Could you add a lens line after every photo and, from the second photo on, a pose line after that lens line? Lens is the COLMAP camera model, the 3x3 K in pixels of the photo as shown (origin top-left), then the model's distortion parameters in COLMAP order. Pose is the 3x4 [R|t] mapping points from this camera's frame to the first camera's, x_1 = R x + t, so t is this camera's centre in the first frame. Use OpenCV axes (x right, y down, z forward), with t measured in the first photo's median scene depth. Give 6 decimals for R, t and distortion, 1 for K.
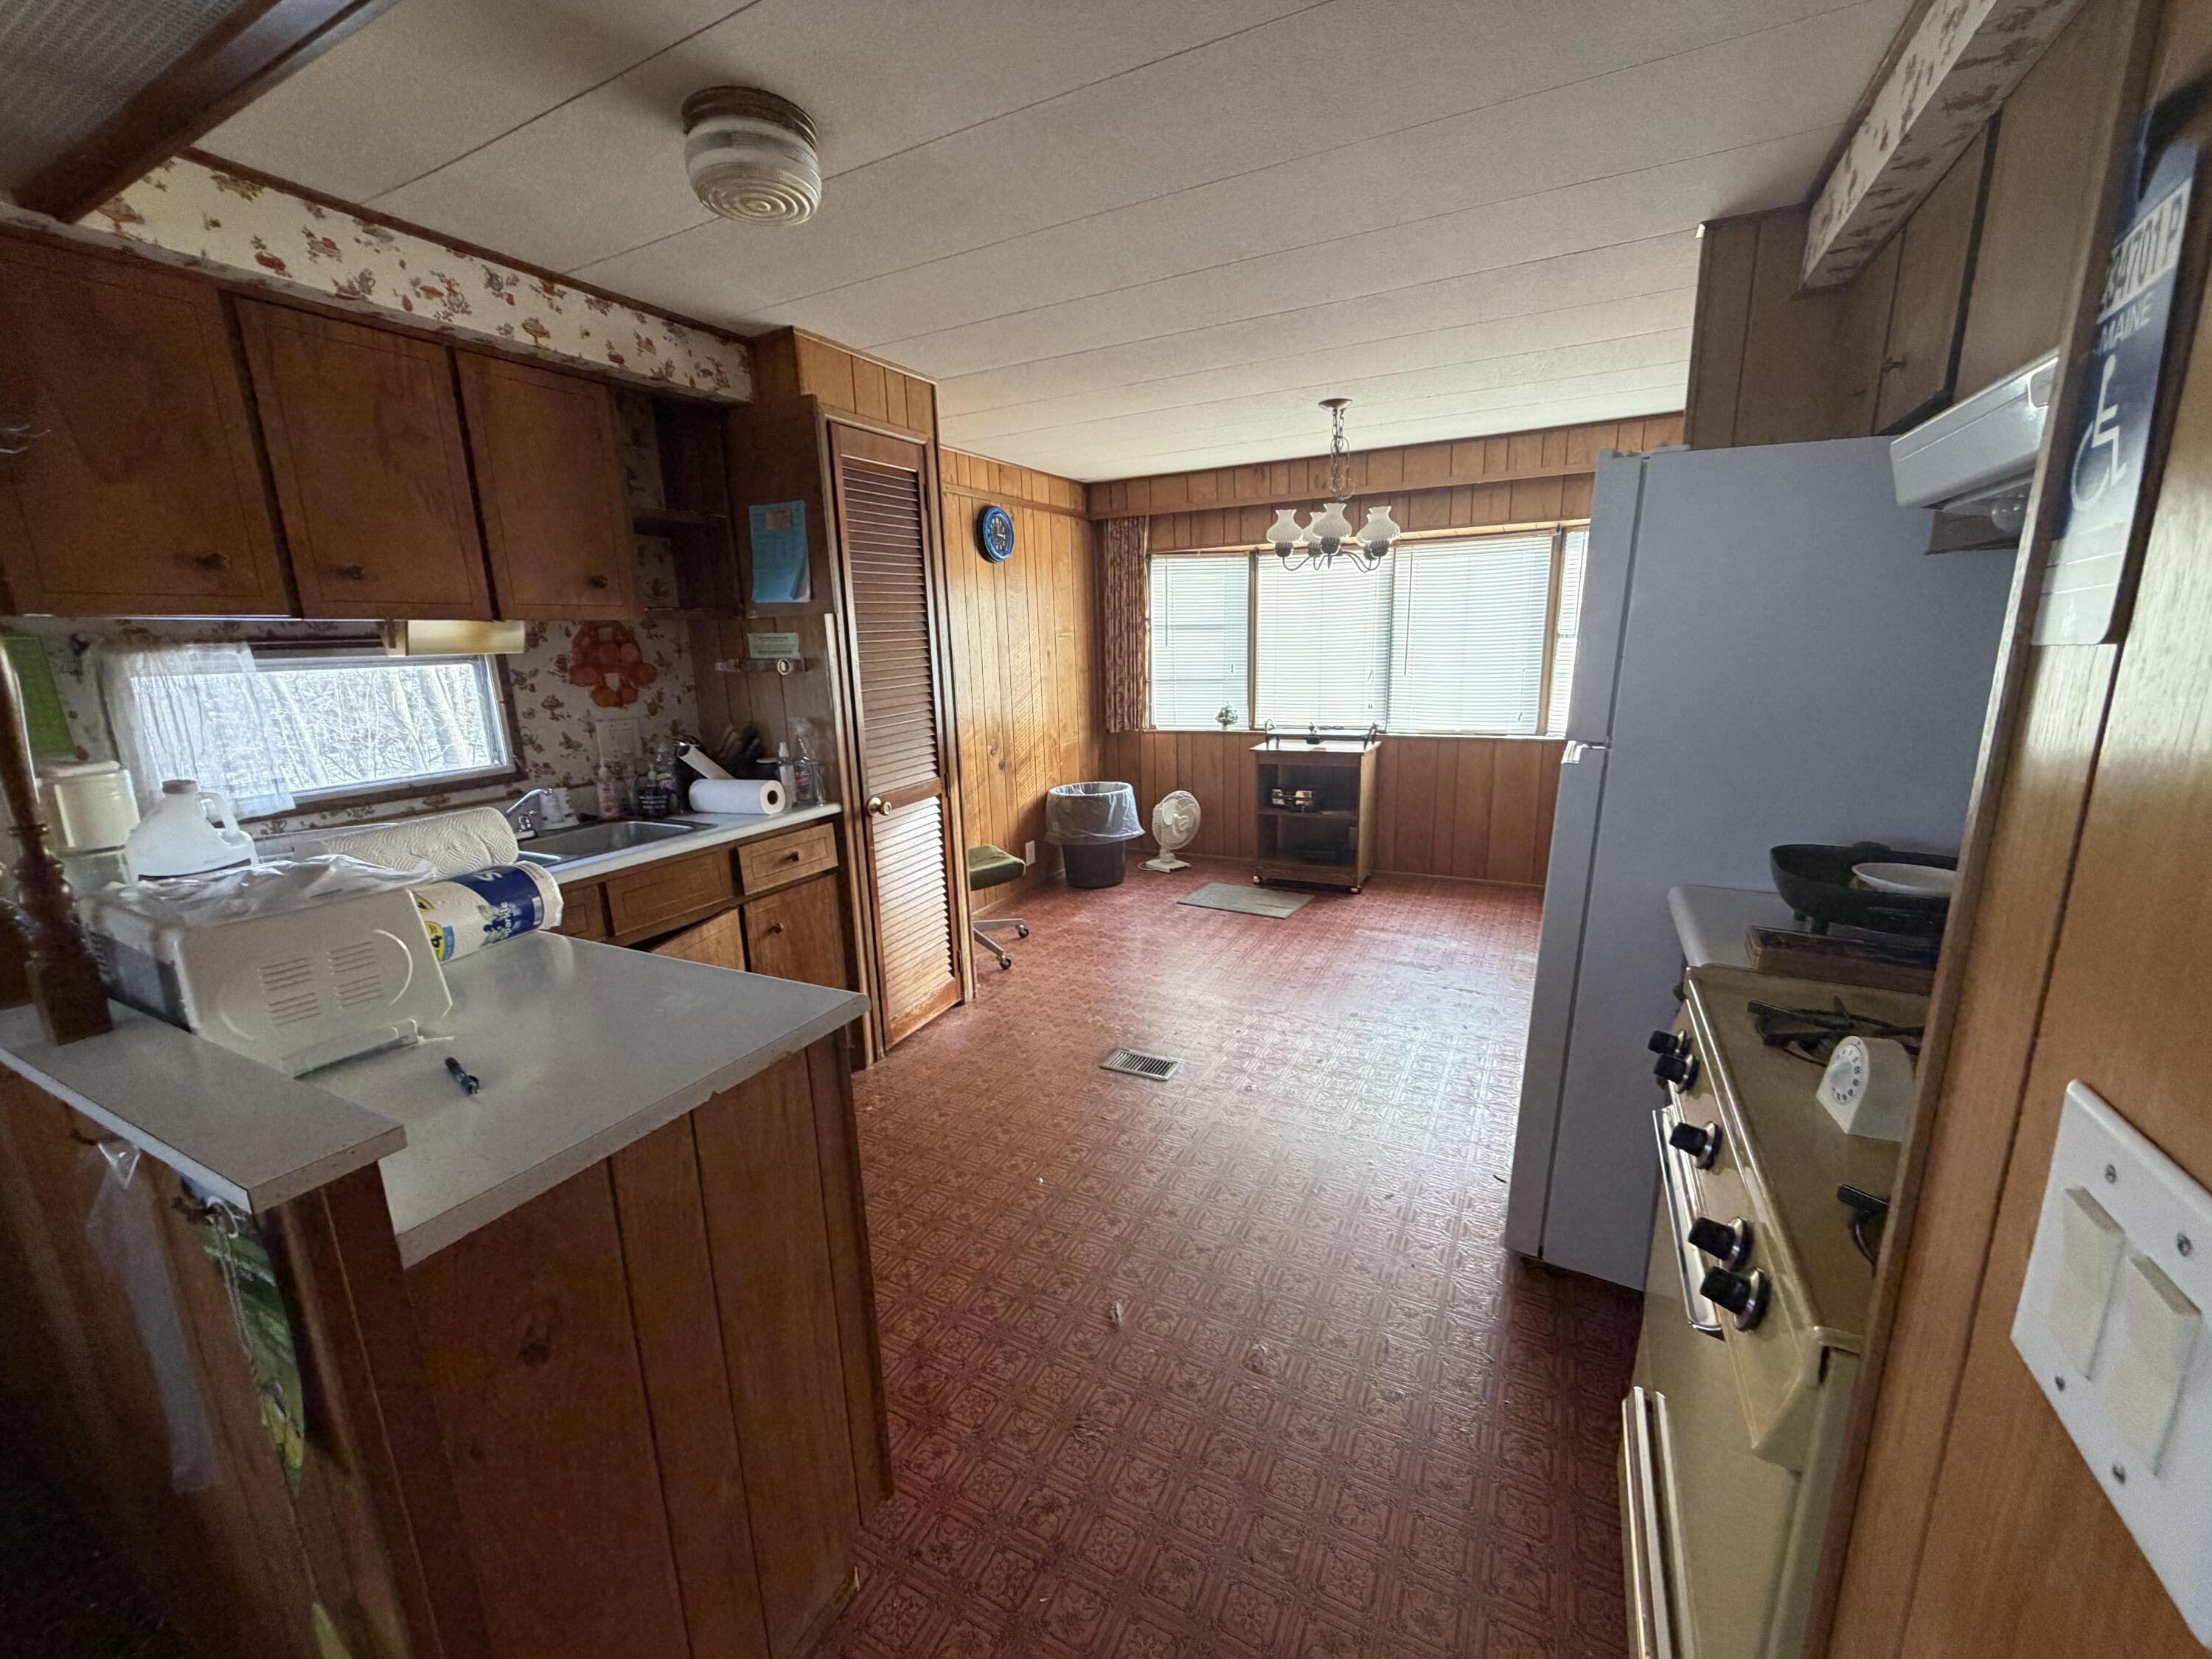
lens RADIAL K [[875.7, 0, 1098.6], [0, 875.7, 831.6], [0, 0, 1]] dist [-0.000302, 0.000046]
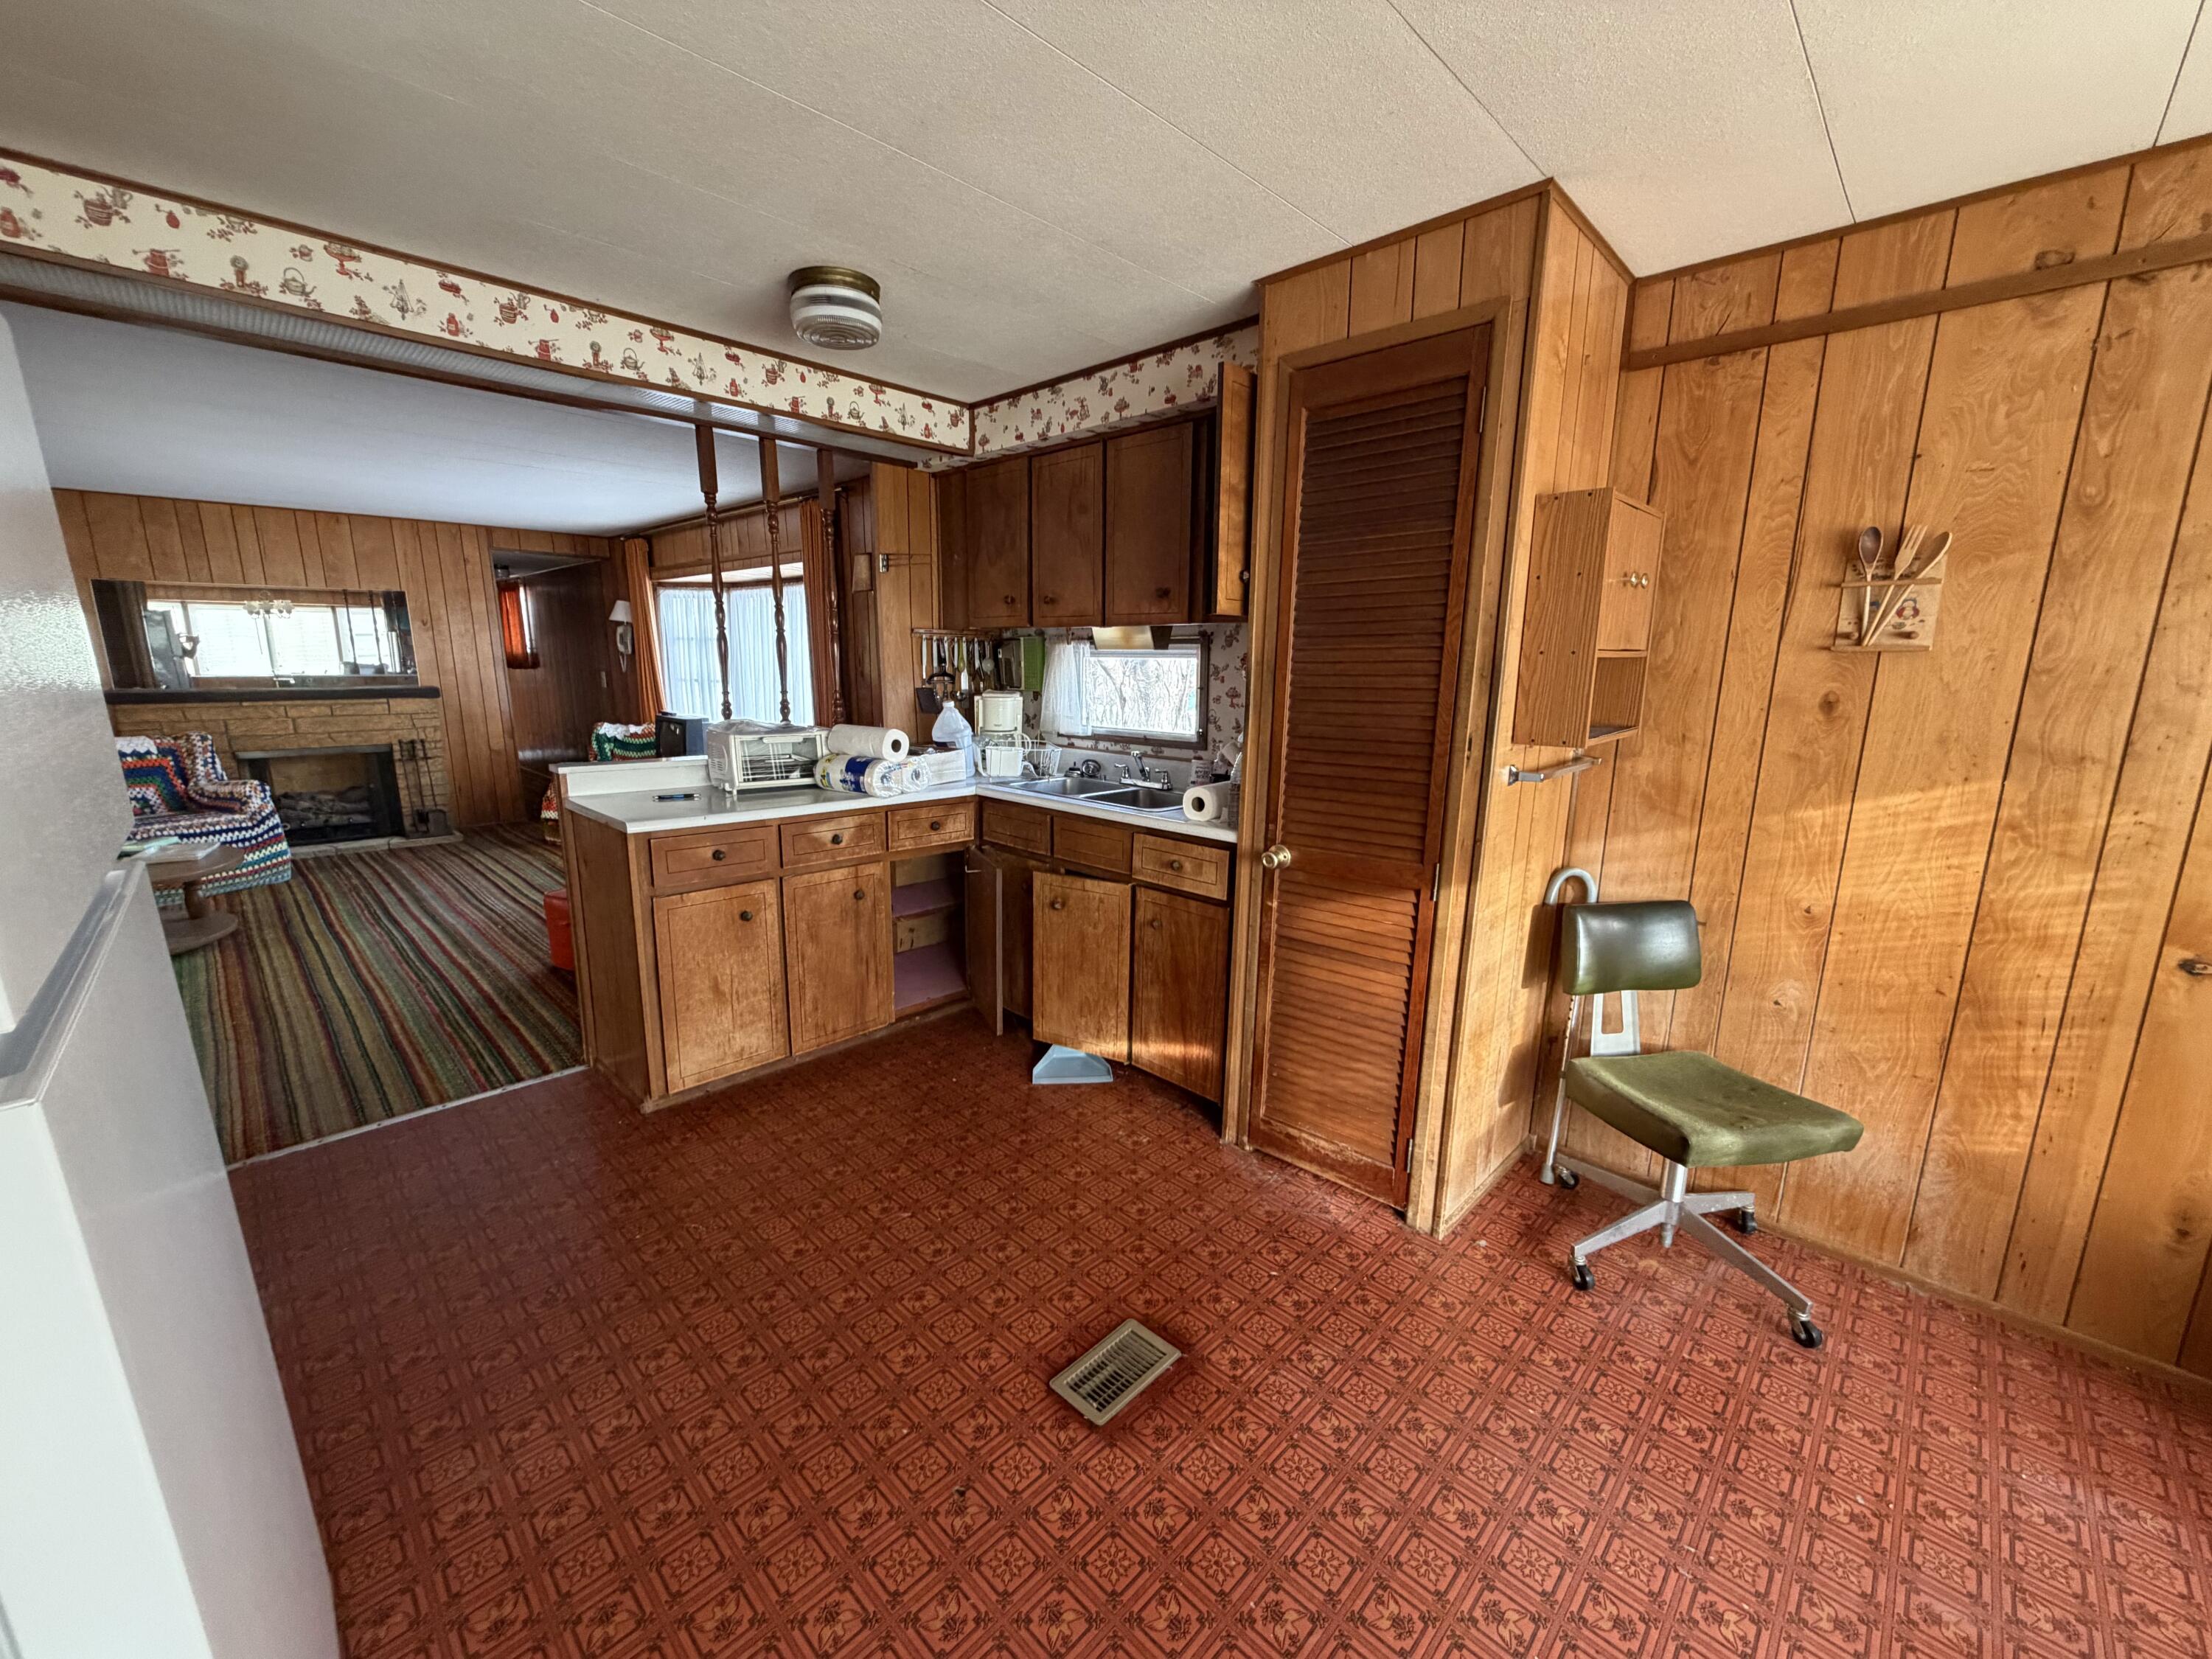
lens RADIAL K [[875.7, 0, 1098.6], [0, 875.7, 831.6], [0, 0, 1]] dist [-0.000302, 0.000046]
pose [[-0.286821, 0.215338, -0.933468, 0.714664], [-0.208600, 0.936989, 0.280245, -0.322979], [0.934997, 0.275102, -0.223829, 1.389287]]
